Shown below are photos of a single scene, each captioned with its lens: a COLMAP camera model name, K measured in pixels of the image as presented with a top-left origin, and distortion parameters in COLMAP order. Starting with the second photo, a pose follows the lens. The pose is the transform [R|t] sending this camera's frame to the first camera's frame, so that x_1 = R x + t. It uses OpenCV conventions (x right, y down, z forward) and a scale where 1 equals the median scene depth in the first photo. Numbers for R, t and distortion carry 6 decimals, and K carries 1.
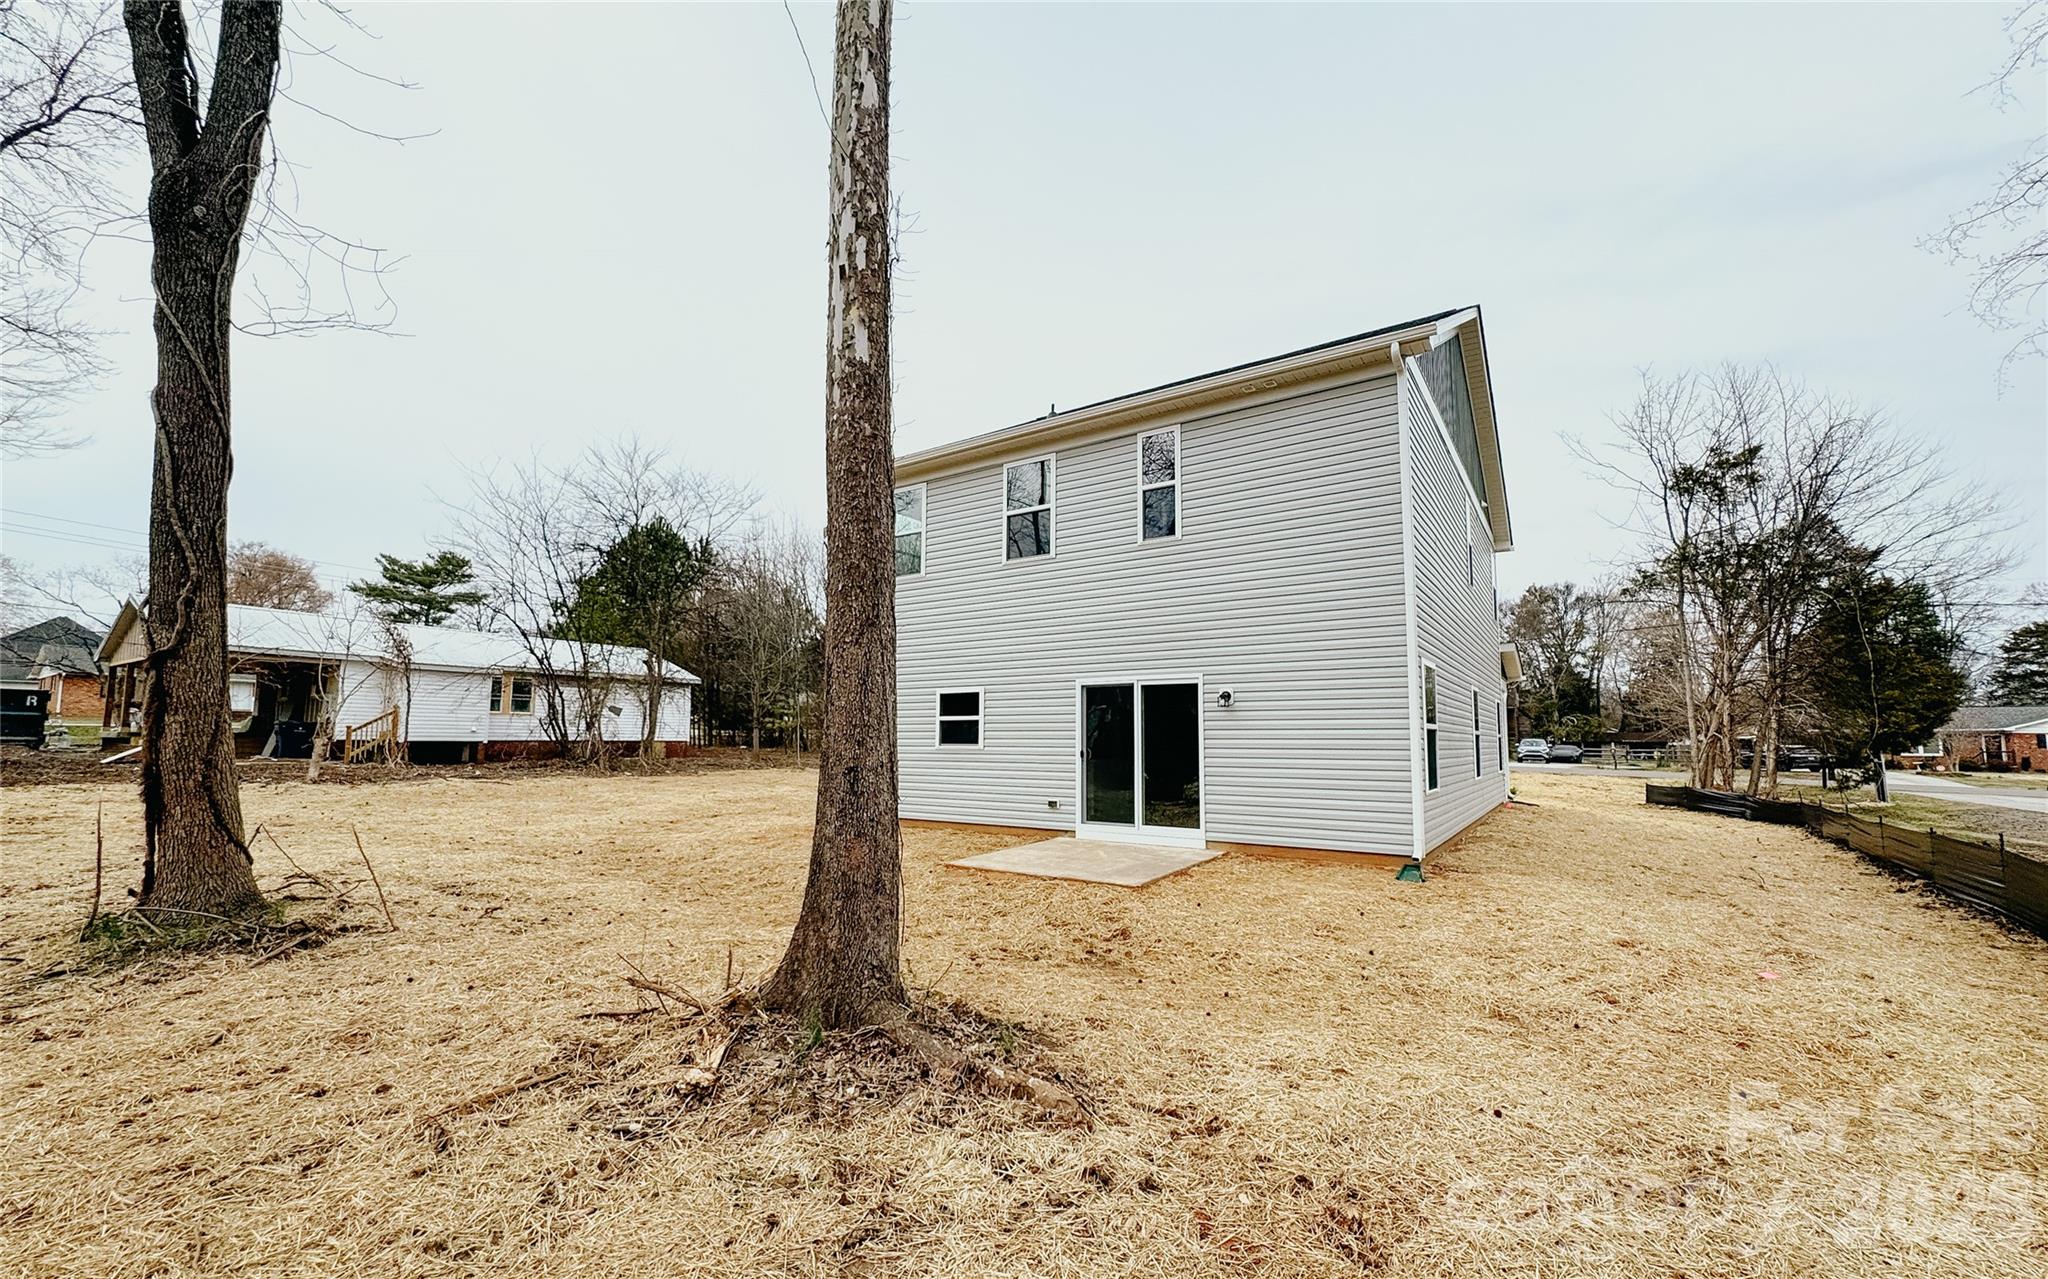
lens RADIAL K [[820.3, 0, 1027.1], [0, 820.3, 701.9], [0, 0, 1]] dist [0.000246, 0.000220]
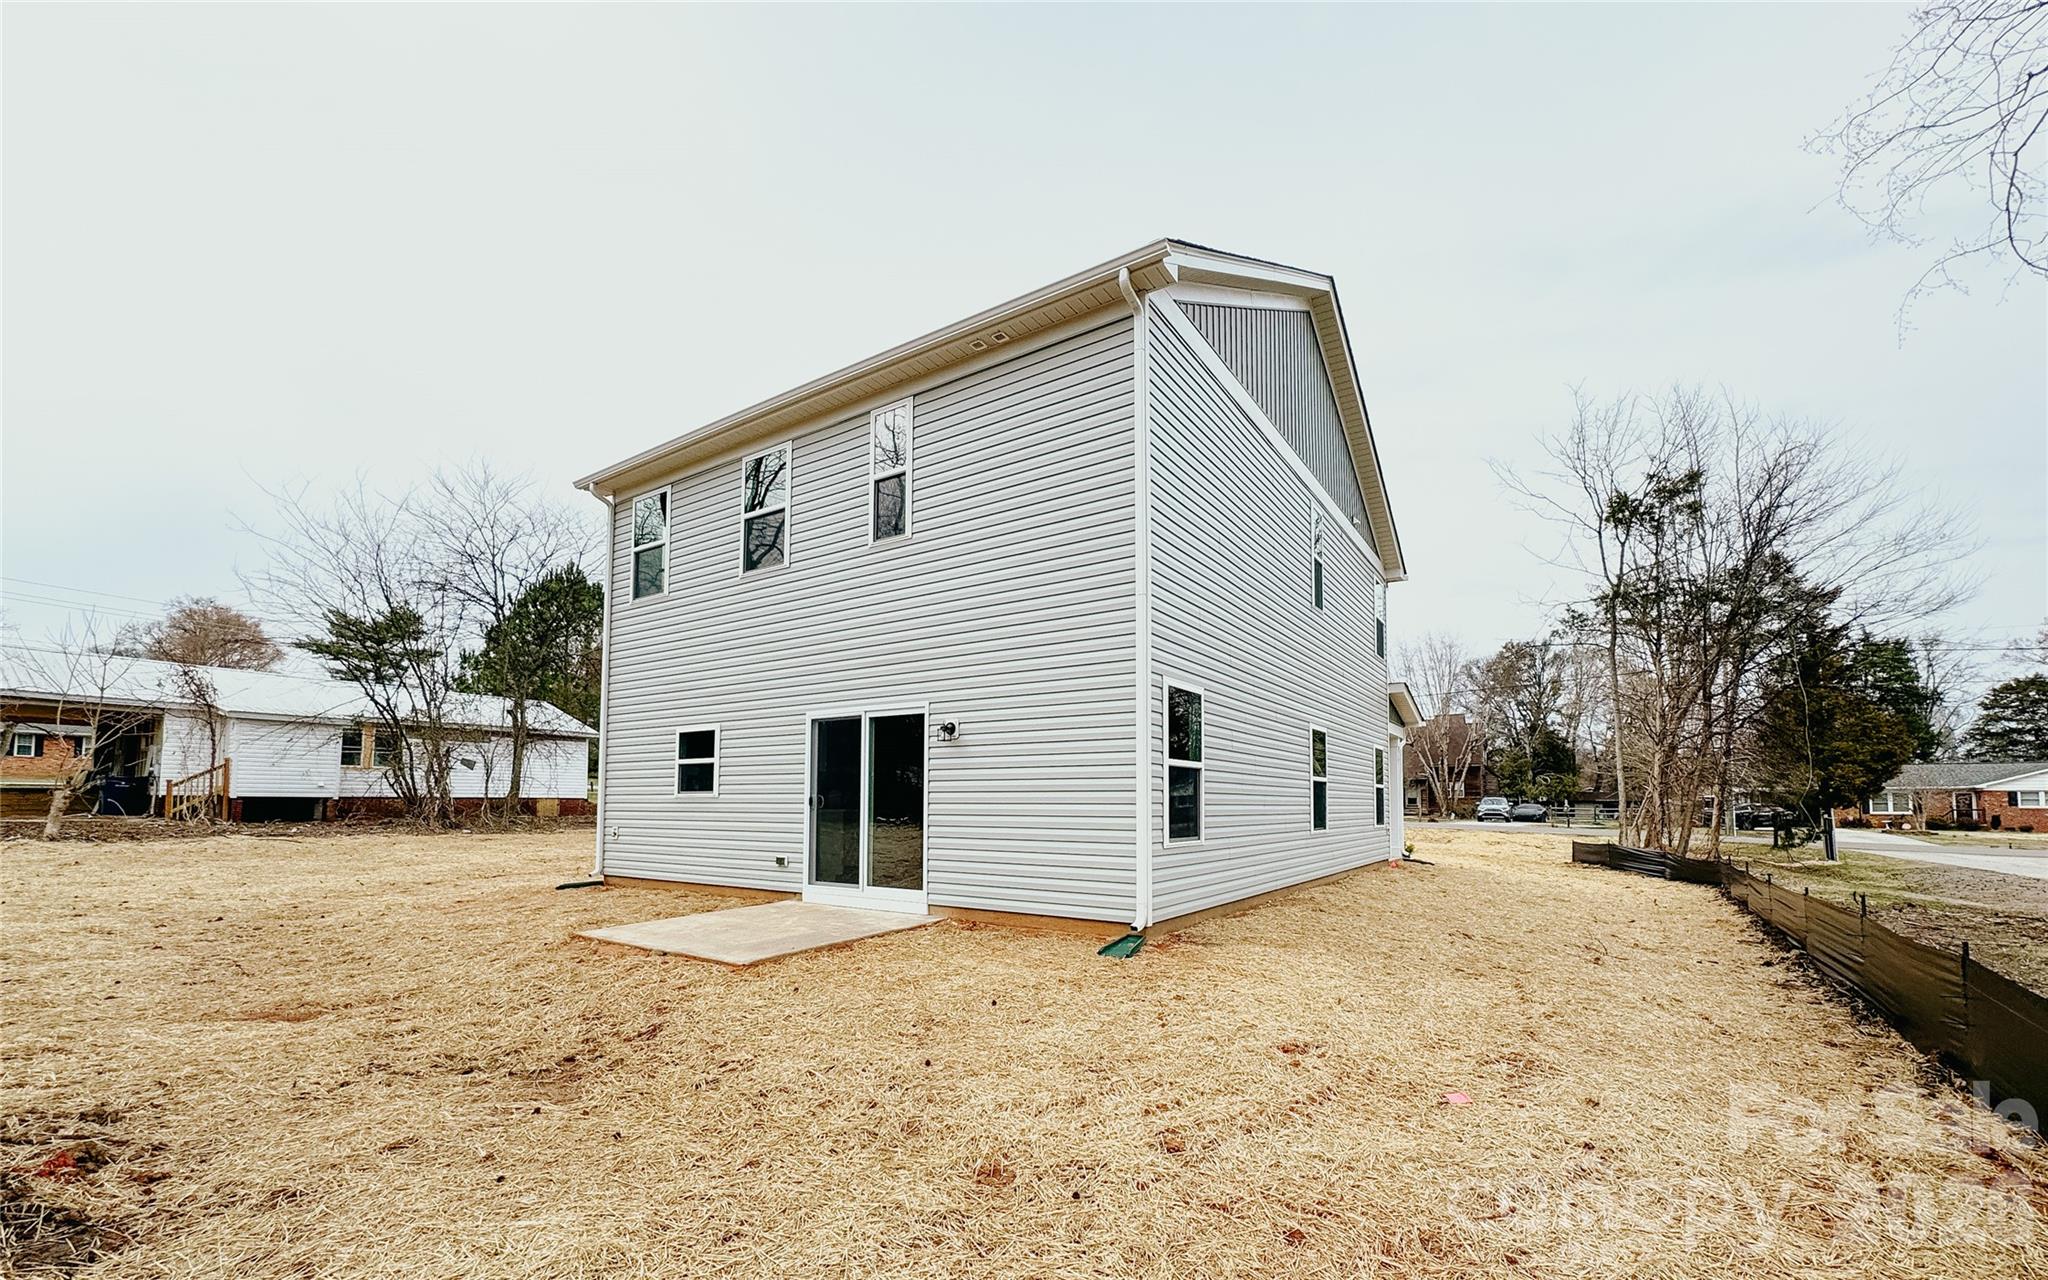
lens RADIAL K [[817.2, 0, 1029.3], [0, 817.2, 791.7], [0, 0, 1]] dist [-0.000241, -0.000013]
pose [[0.999990, -0.000731, 0.004479, 0.133330], [0.000579, 0.999425, 0.033911, 0.011910], [-0.004501, -0.033908, 0.999415, 0.078030]]
